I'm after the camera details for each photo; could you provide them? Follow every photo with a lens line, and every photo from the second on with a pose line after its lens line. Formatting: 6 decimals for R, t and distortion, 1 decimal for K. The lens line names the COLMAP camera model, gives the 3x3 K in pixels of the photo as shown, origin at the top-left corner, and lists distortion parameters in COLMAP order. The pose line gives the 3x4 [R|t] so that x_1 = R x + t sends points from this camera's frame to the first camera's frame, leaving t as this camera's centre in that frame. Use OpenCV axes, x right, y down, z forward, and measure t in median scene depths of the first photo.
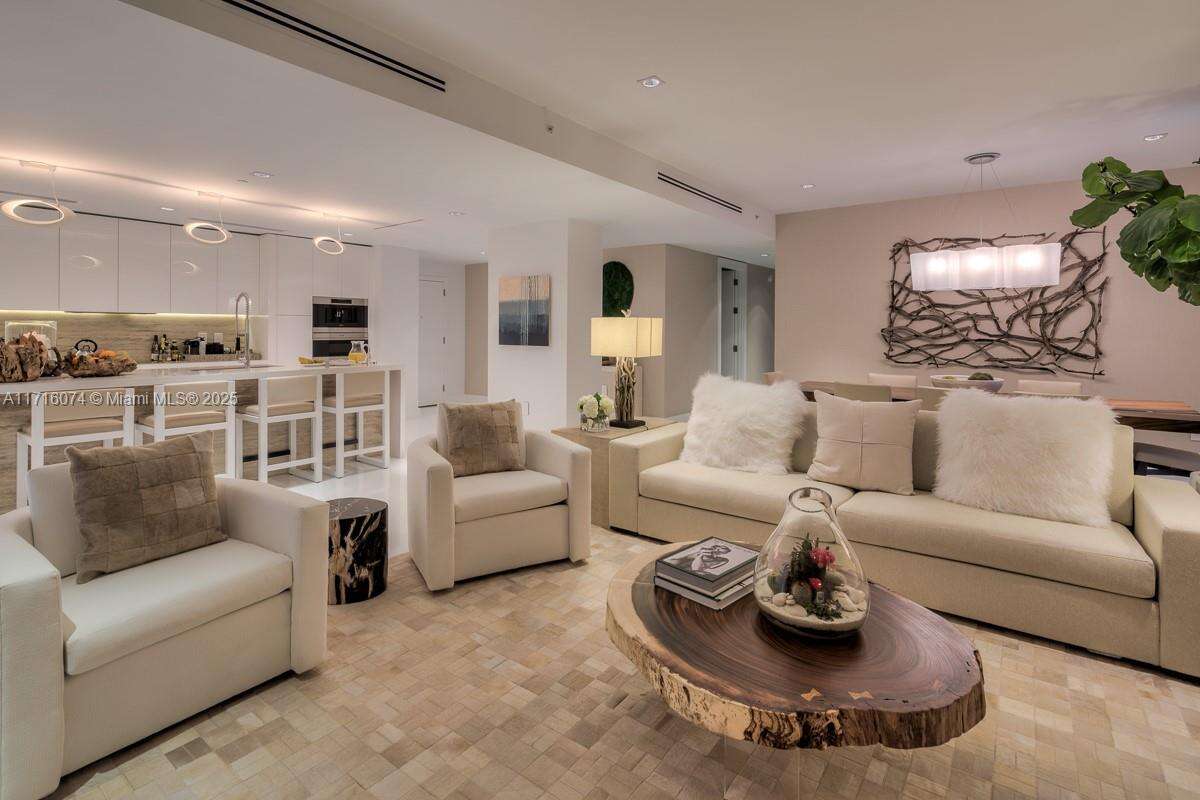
lens RADIAL K [[589.4, 0, 595.6], [0, 589.4, 340.2], [0, 0, 1]] dist [0.000450, -0.000375]
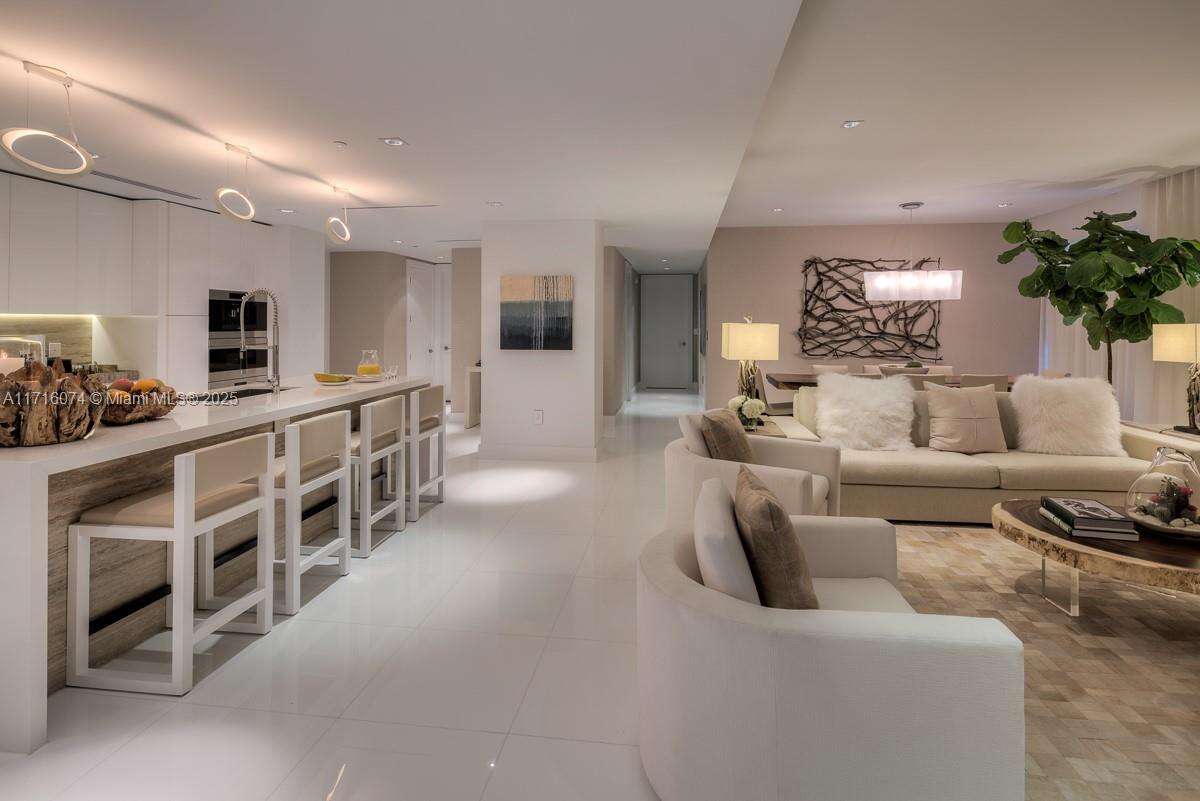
lens RADIAL K [[597.6, 0, 615.8], [0, 597.6, 319.7], [0, 0, 1]] dist [-0.001199, -0.000764]
pose [[0.858902, -0.001179, 0.512138, -0.534661], [0.012090, 0.999765, -0.017975, -0.021388], [-0.511997, 0.021630, 0.858715, 0.131726]]
